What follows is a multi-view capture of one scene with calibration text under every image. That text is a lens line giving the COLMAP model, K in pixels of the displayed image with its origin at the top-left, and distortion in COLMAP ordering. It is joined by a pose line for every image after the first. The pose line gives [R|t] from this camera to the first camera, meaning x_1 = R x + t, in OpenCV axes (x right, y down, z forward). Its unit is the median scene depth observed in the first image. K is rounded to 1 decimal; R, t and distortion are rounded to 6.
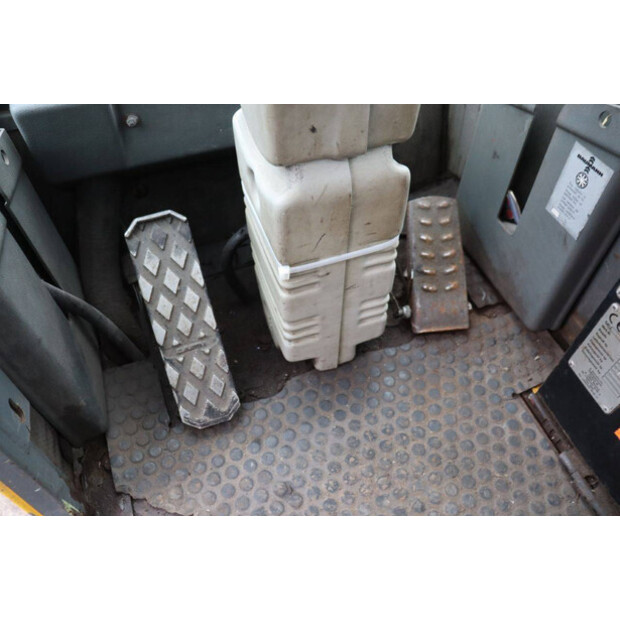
lens RADIAL K [[509.7, 0, 303.1], [0, 509.7, 308.6], [0, 0, 1]] dist [-0.154912, 0.109917]
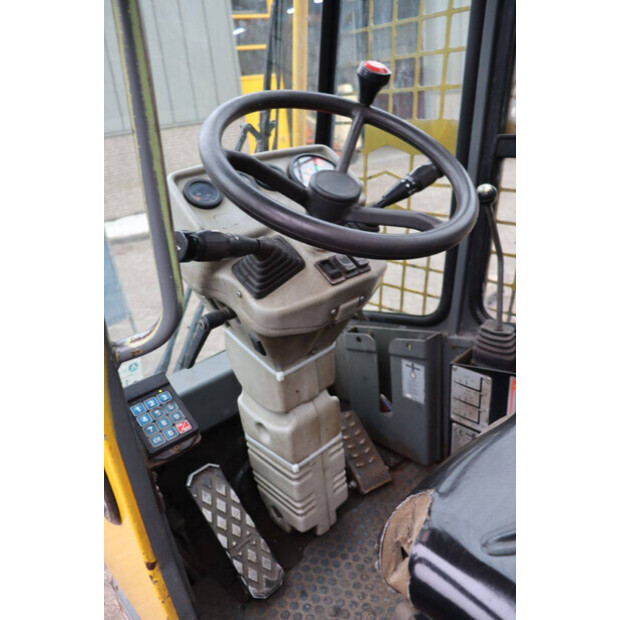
lens RADIAL K [[509.7, 0, 312.2], [0, 509.7, 307.3], [0, 0, 1]] dist [-0.154912, 0.109917]
pose [[0.911591, -0.237433, 0.335600, -0.372866], [0.371392, 0.825670, -0.424661, 0.200850], [-0.176266, 0.511757, 0.840854, -0.700030]]
